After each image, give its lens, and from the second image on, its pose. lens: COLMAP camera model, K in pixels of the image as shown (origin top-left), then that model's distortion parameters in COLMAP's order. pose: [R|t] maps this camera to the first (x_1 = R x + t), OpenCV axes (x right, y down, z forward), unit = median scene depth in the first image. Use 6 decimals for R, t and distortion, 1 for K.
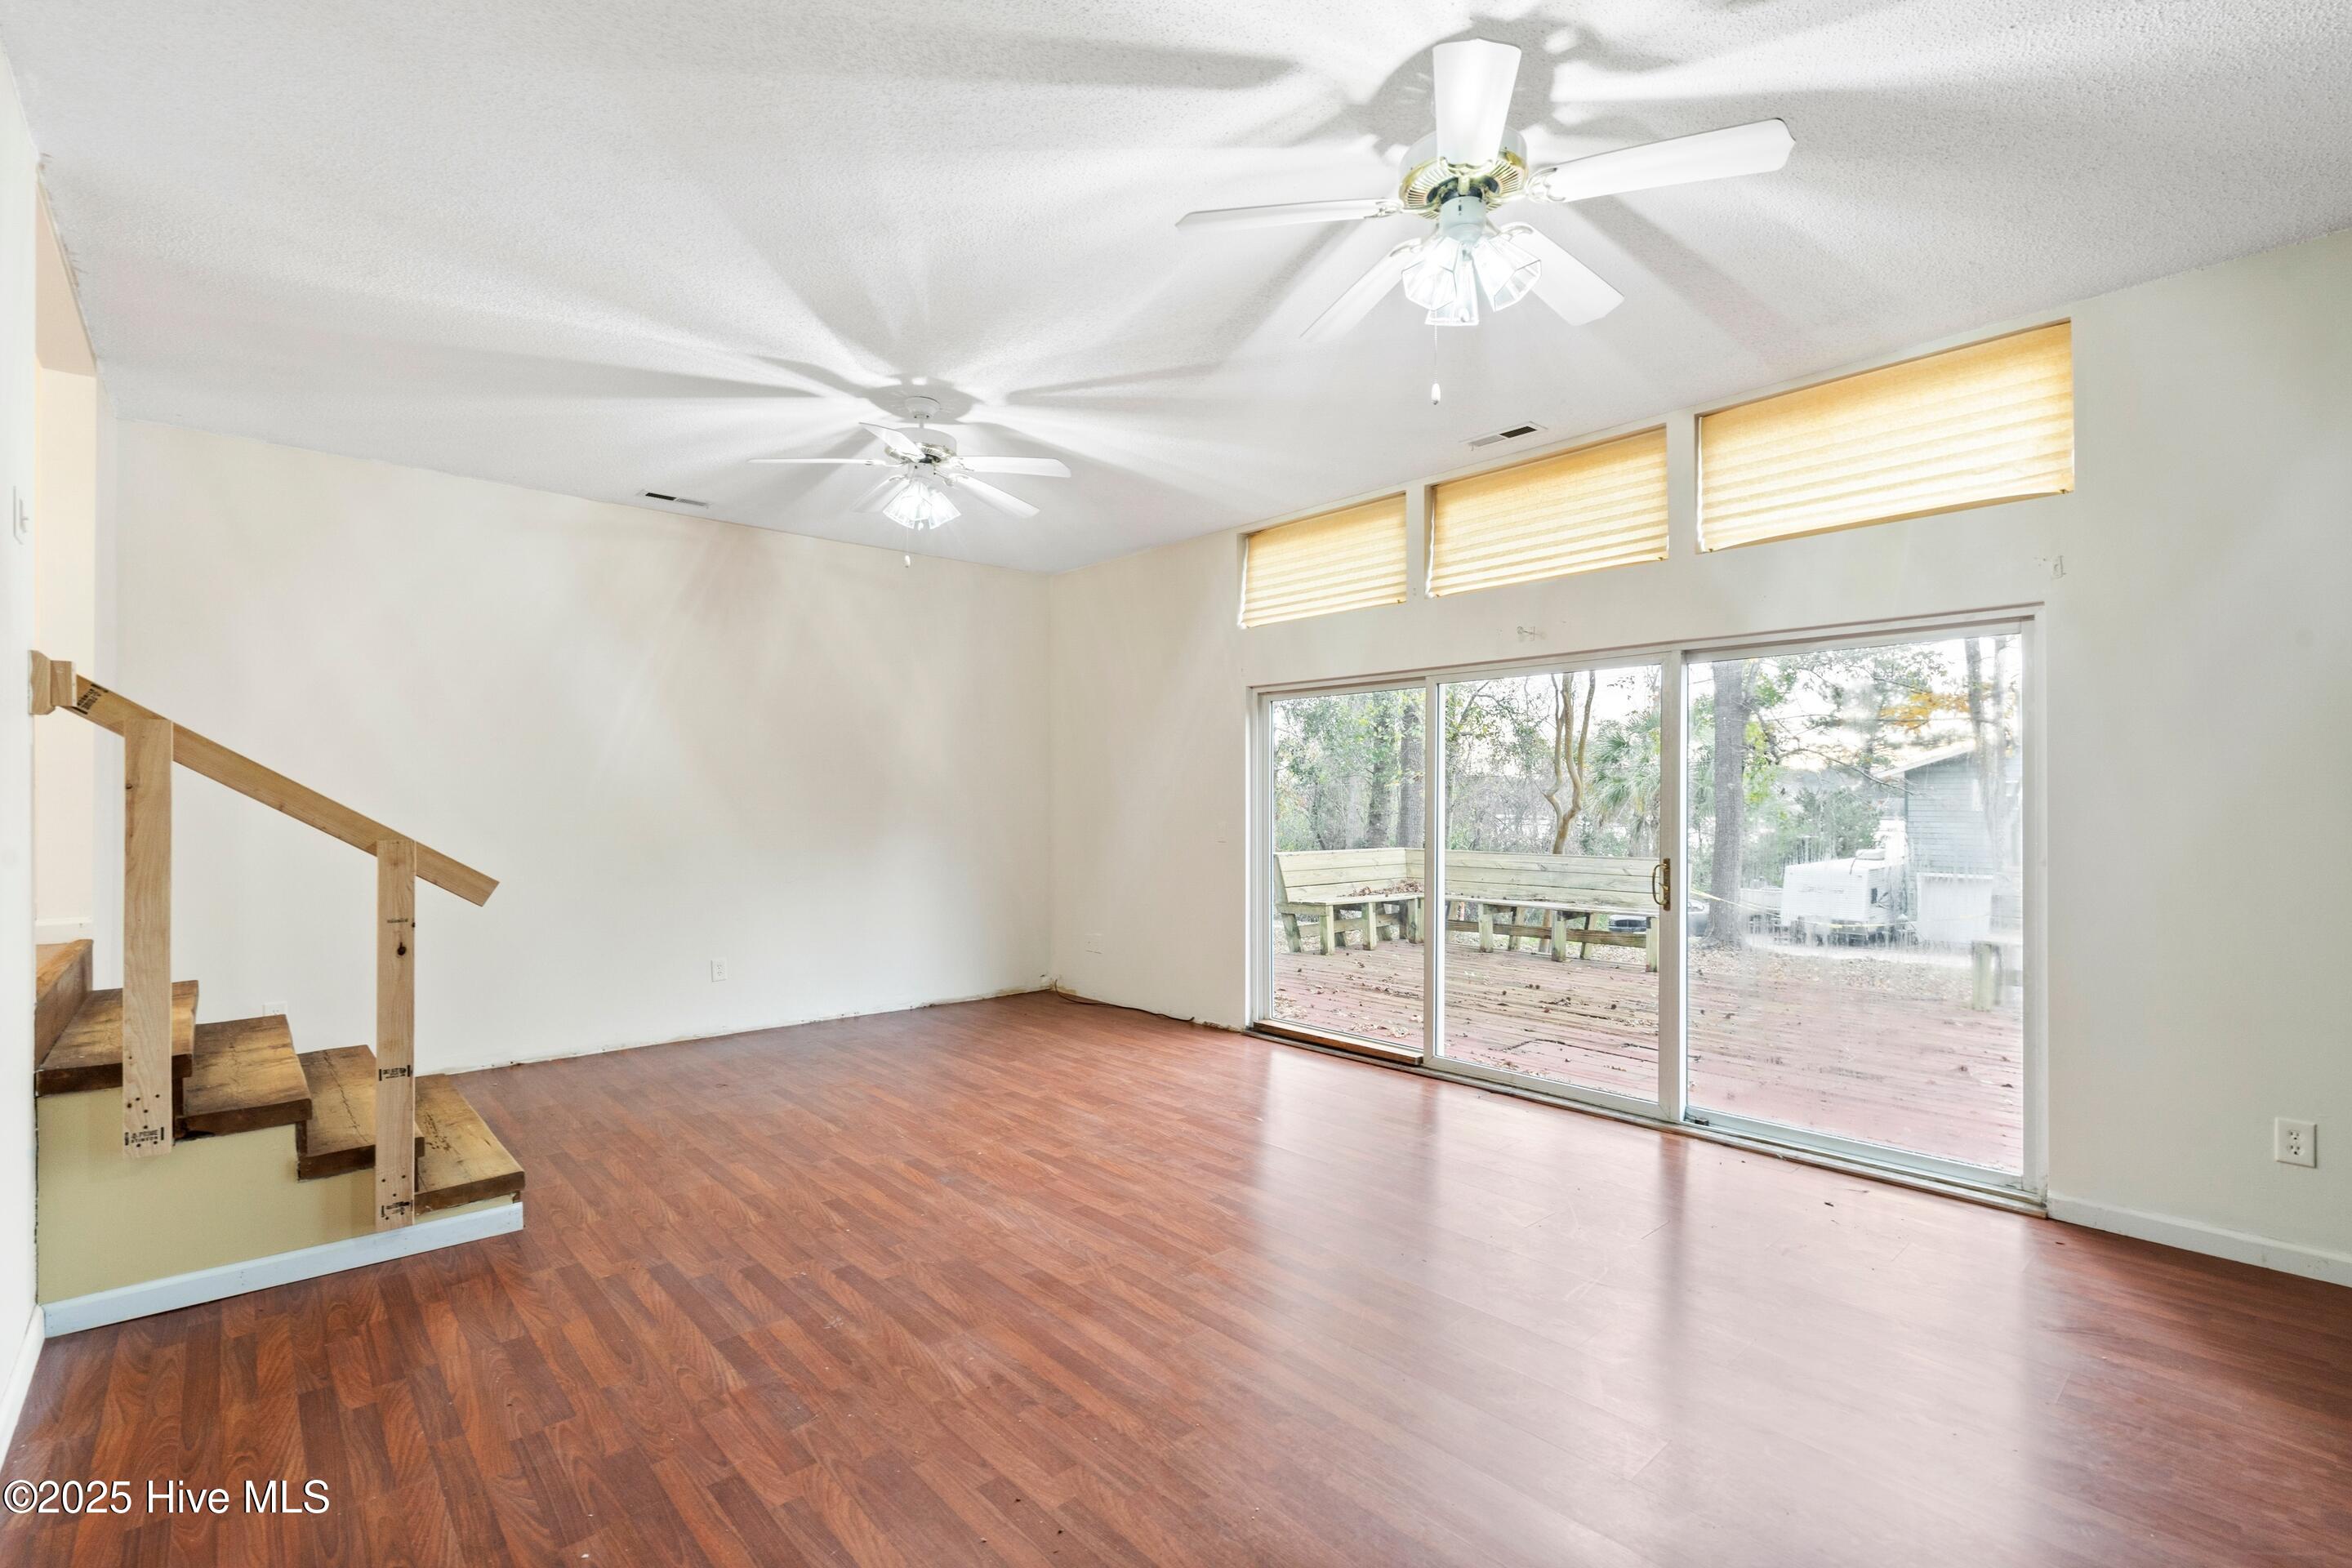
lens RADIAL K [[1067.6, 0, 1181.7], [0, 1067.6, 778.8], [0, 0, 1]] dist [-0.000824, 0.000138]
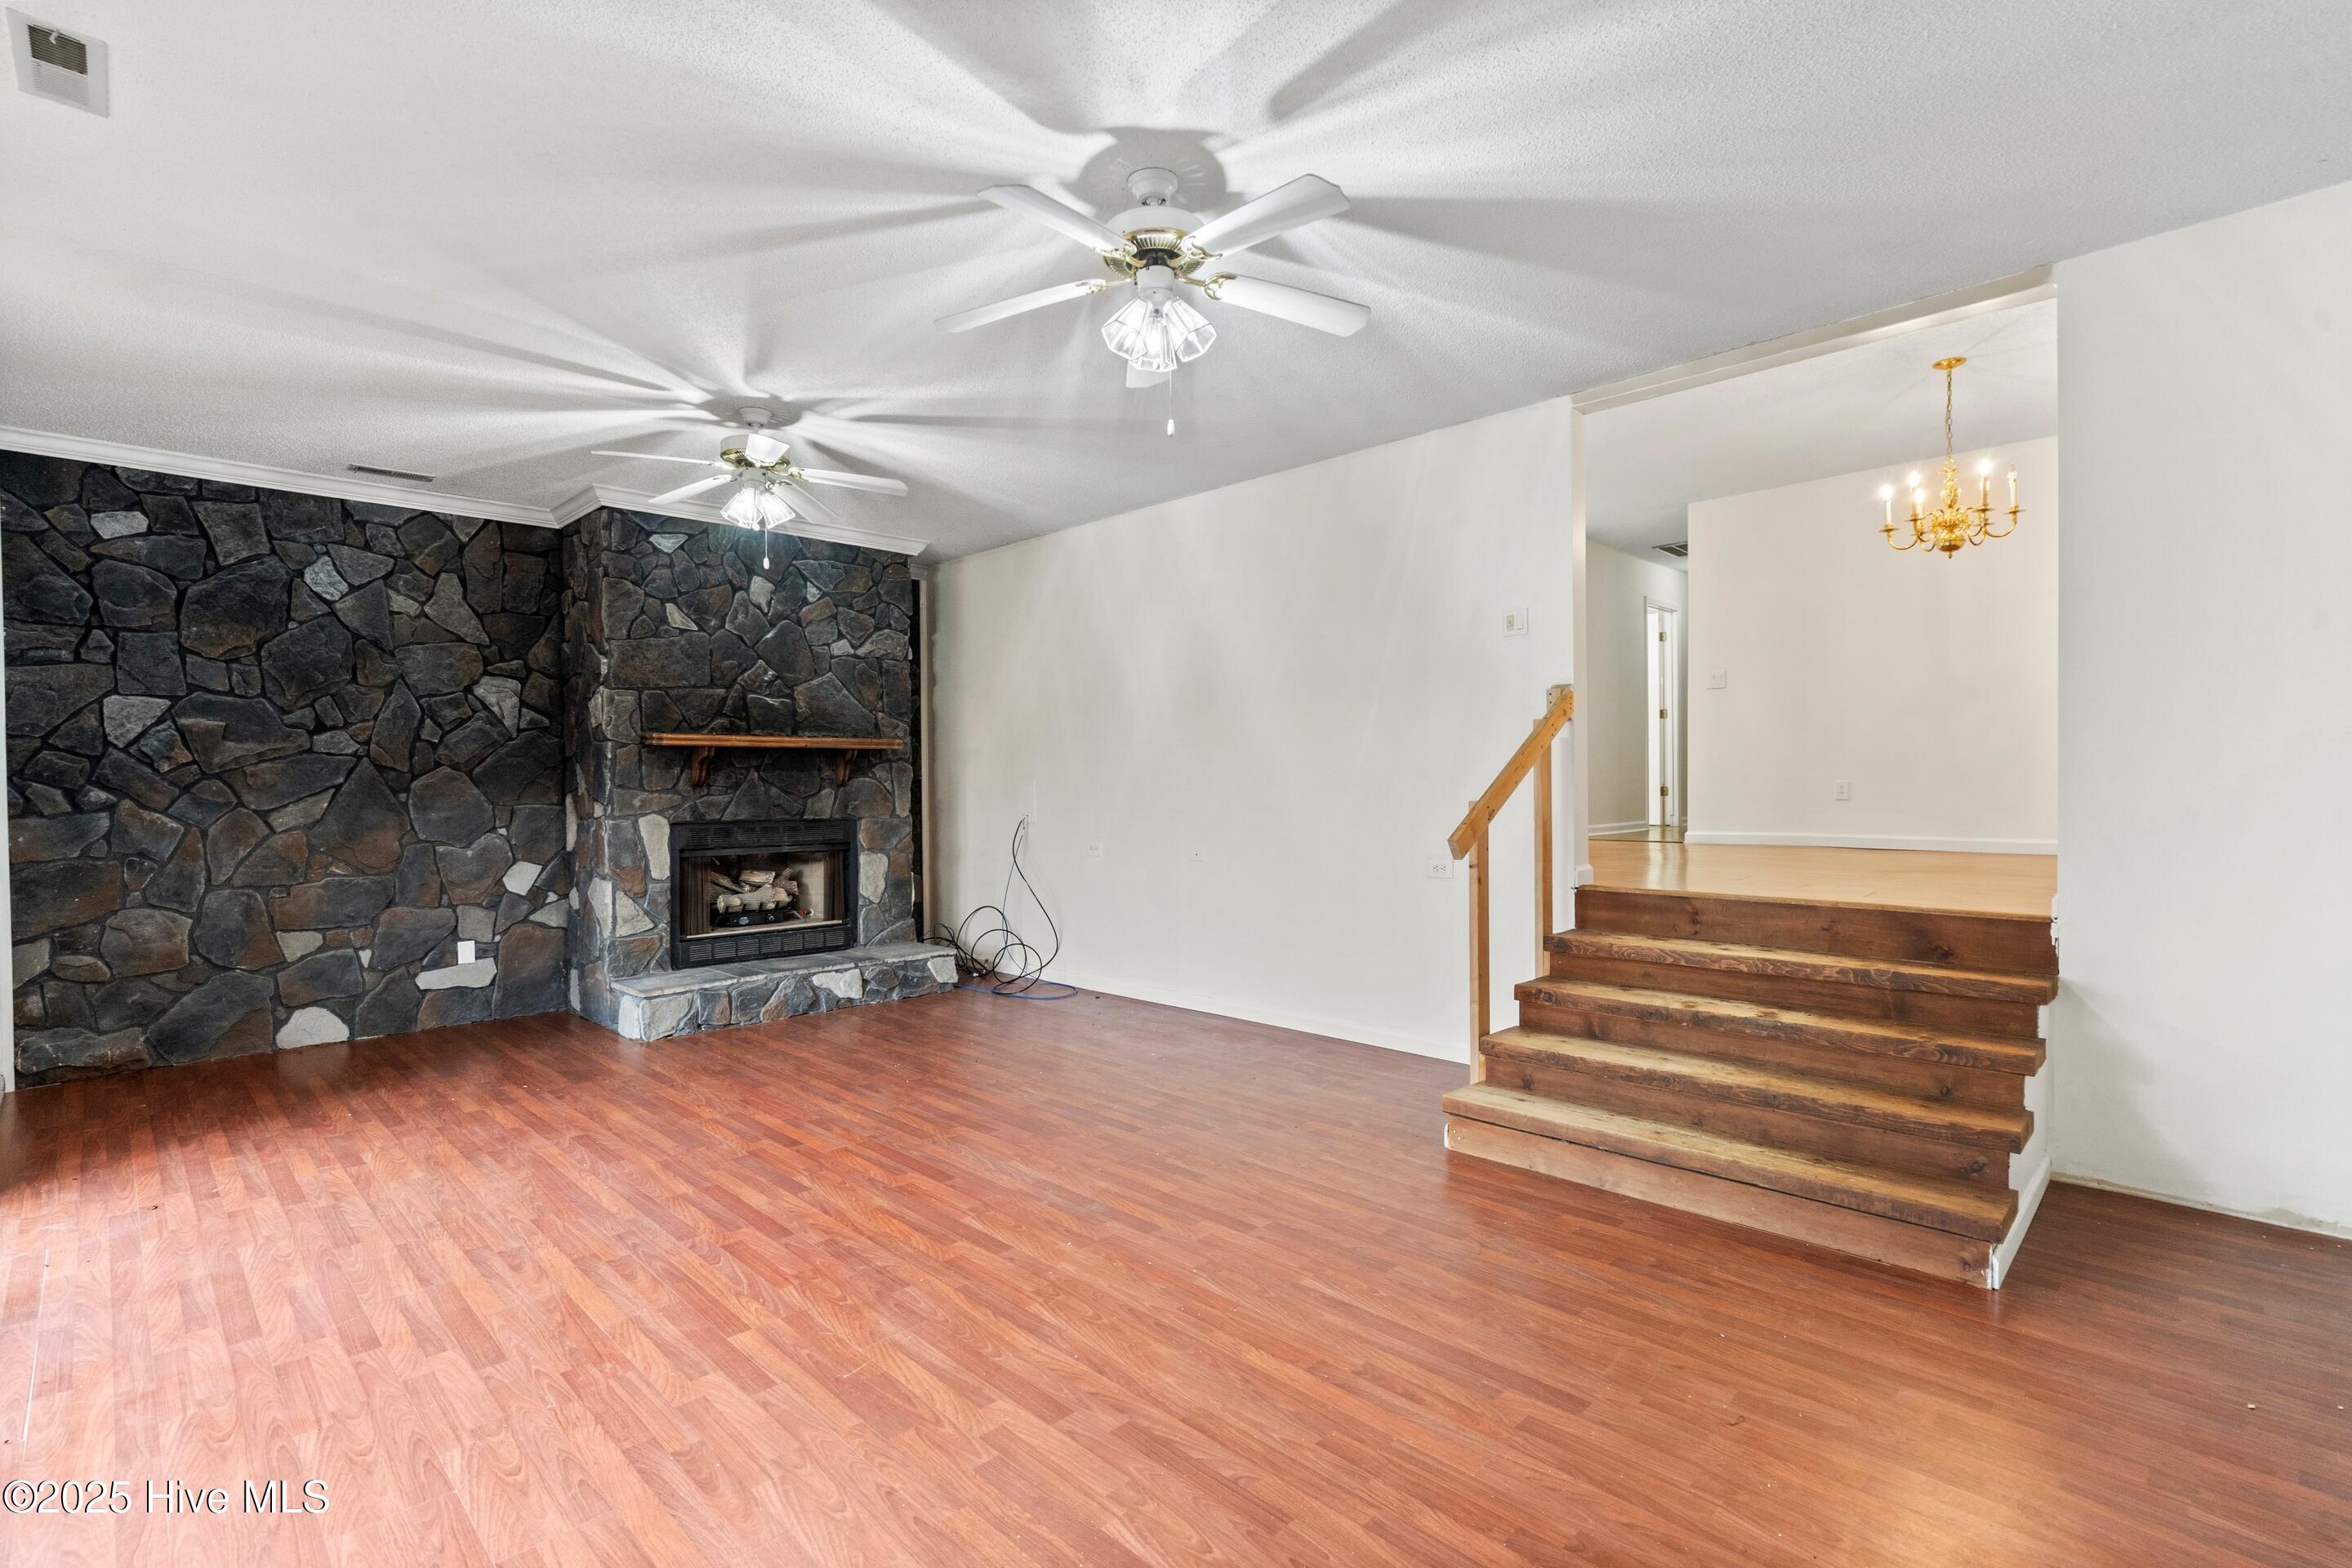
lens RADIAL K [[1075.0, 0, 1181.9], [0, 1075.0, 789.5], [0, 0, 1]] dist [0.000768, 0.000527]
pose [[-0.998419, 0.012438, -0.054824, -0.238779], [0.013179, 0.999826, -0.013171, 0.044414], [0.054651, -0.013873, -0.998409, 1.824939]]
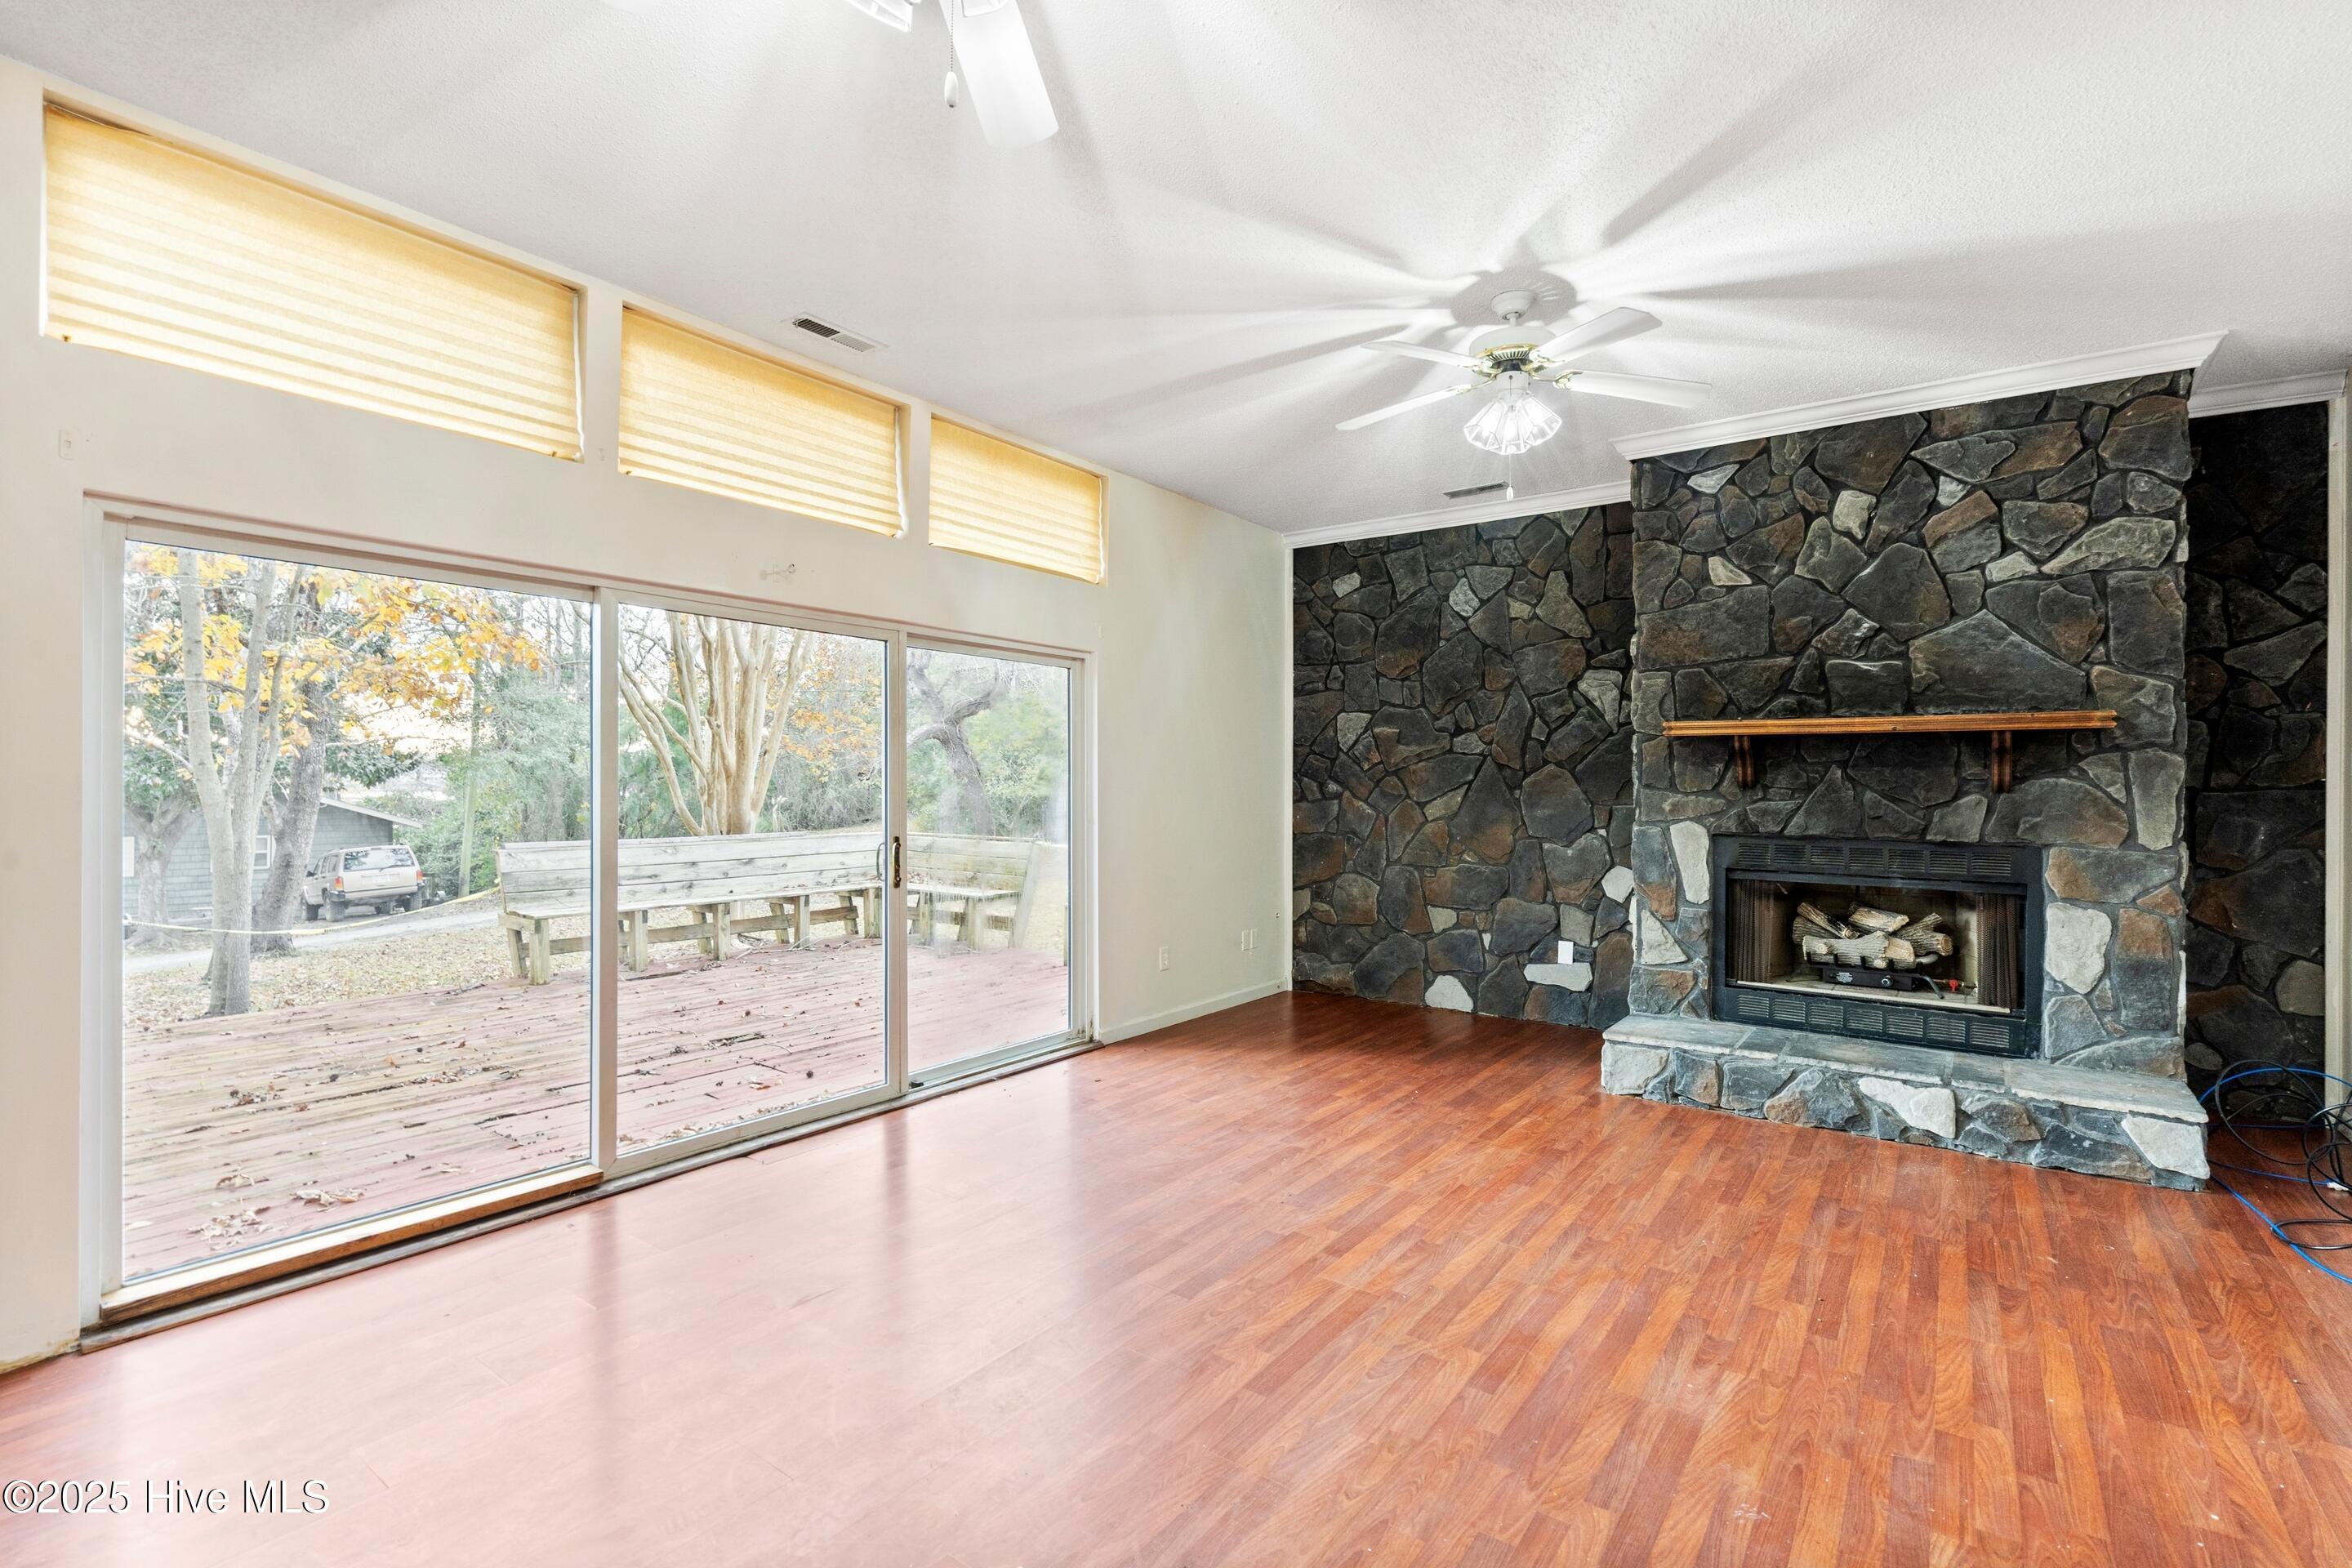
lens RADIAL K [[1067.6, 0, 1181.7], [0, 1067.6, 778.8], [0, 0, 1]] dist [-0.000824, 0.000138]
pose [[-0.210581, 0.004560, 0.977566, -0.659836], [-0.025094, 0.999634, -0.010069, 0.027299], [-0.977254, -0.026652, -0.210390, 1.073257]]
